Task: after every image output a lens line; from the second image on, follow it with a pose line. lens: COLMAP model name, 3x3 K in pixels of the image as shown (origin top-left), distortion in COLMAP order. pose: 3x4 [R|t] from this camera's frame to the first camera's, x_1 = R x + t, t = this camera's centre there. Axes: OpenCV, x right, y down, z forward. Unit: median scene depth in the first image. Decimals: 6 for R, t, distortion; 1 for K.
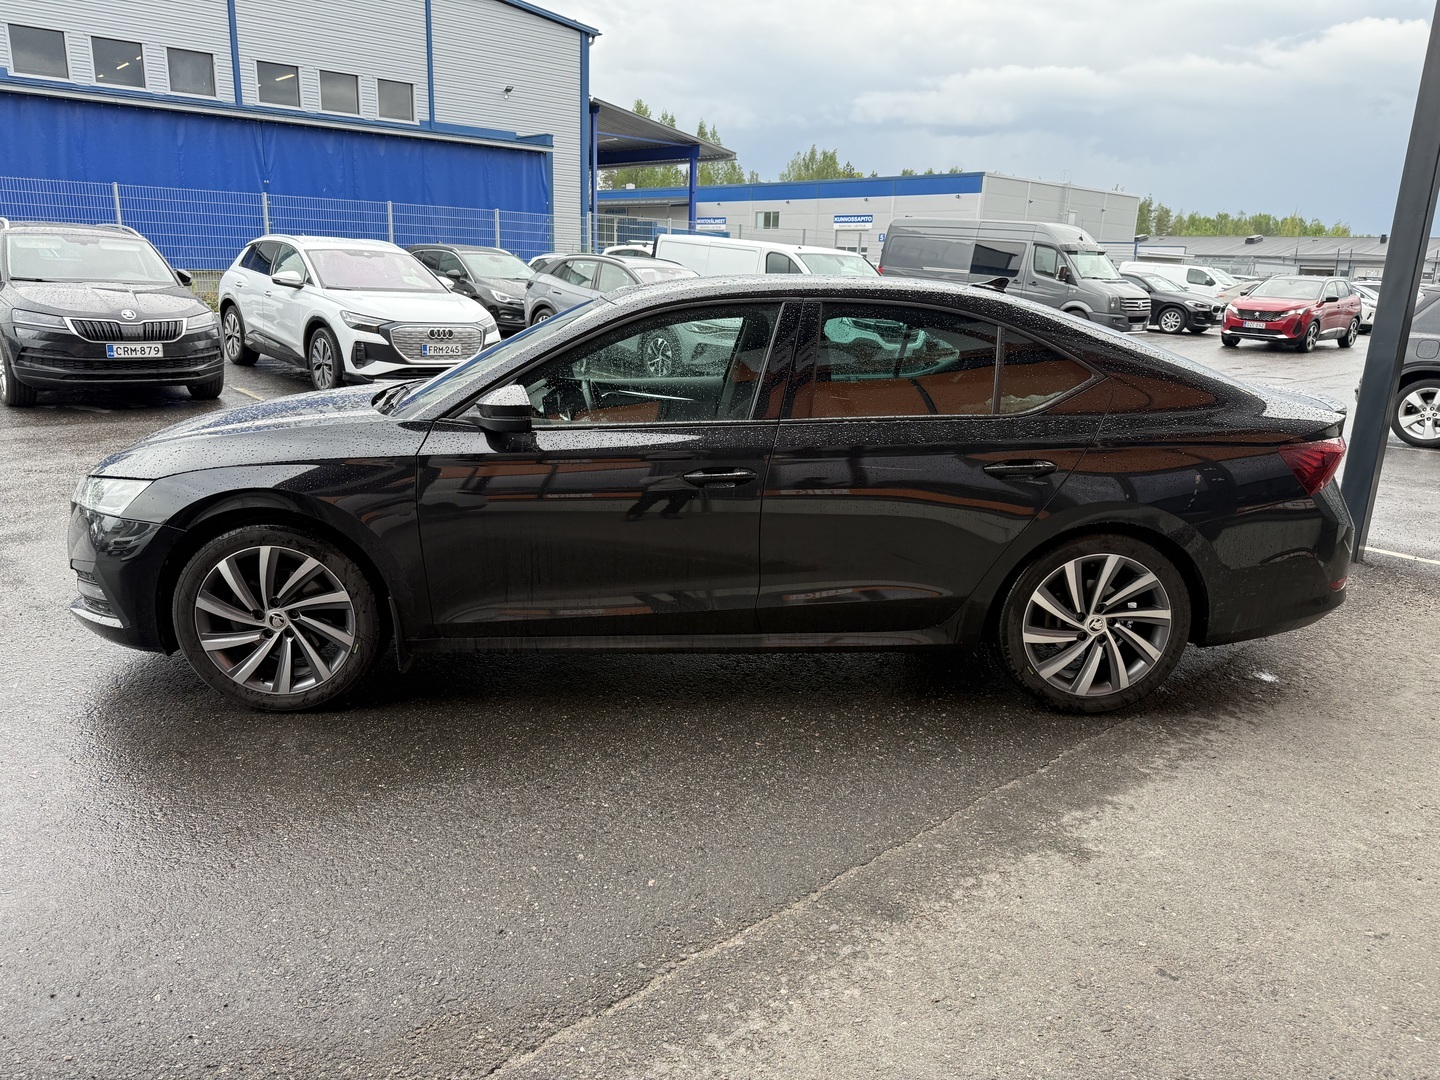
lens RADIAL K [[1003.6, 0, 716.0], [0, 1003.6, 539.9], [0, 0, 1]] dist [-0.022327, -0.001998]
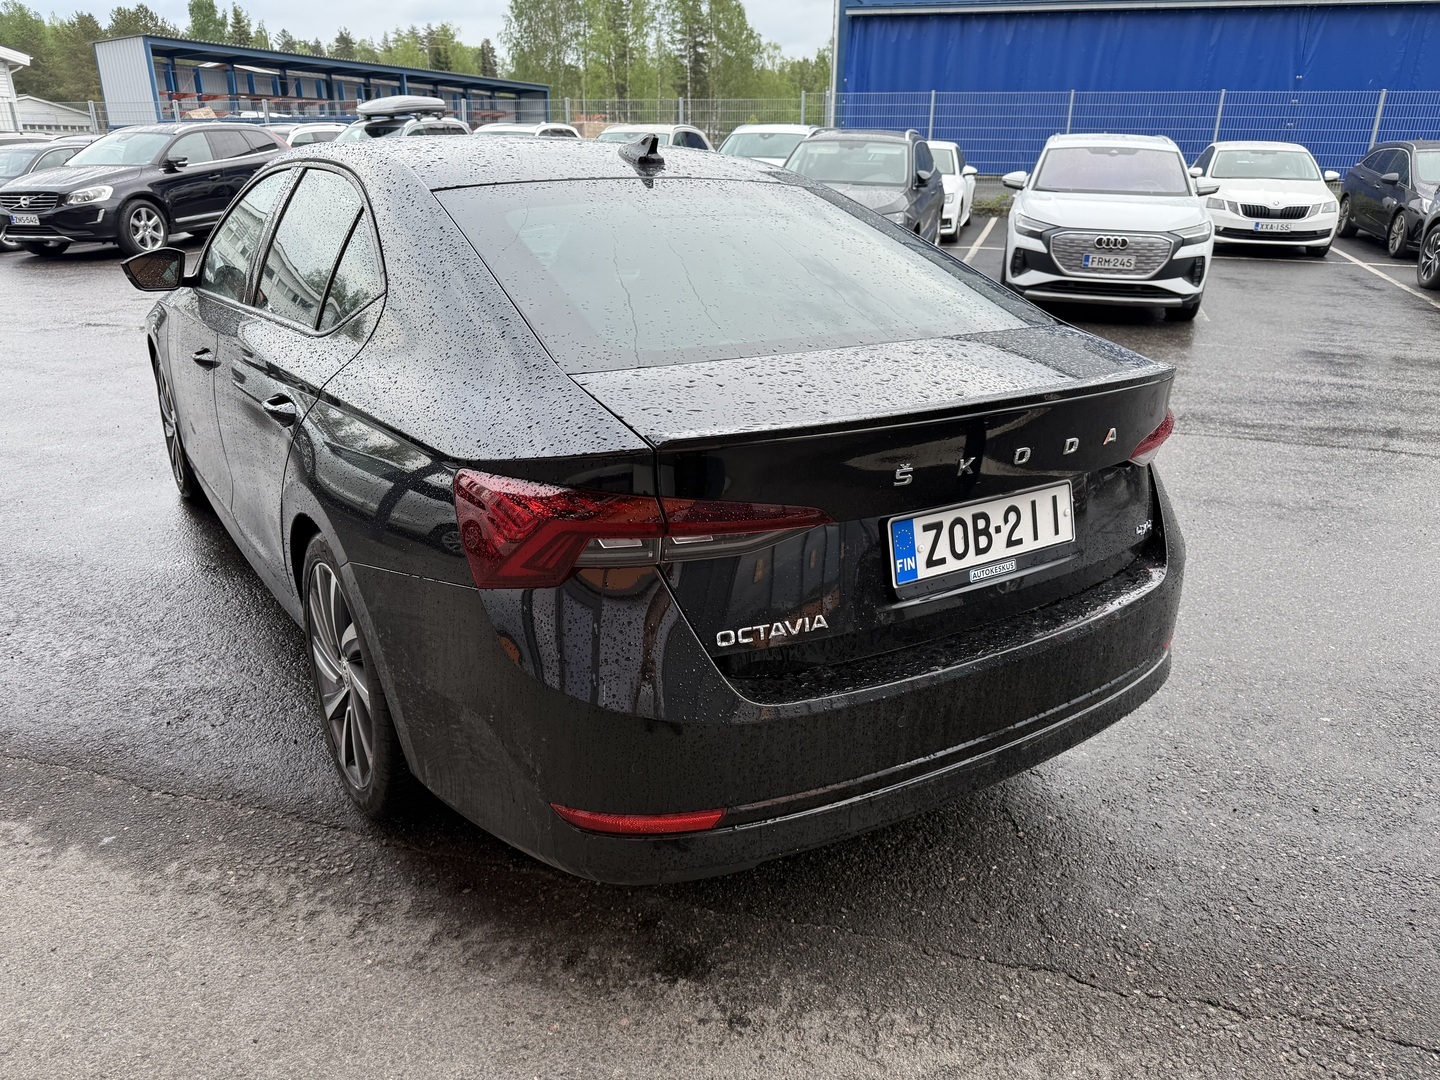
lens RADIAL K [[1003.6, 0, 714.9], [0, 1003.6, 547.8], [0, 0, 1]] dist [-0.022327, -0.001998]
pose [[0.522915, 0.274154, -0.807093, 0.318672], [-0.202751, 0.959694, 0.194627, -0.053549], [0.827920, 0.061866, 0.557423, 0.261460]]
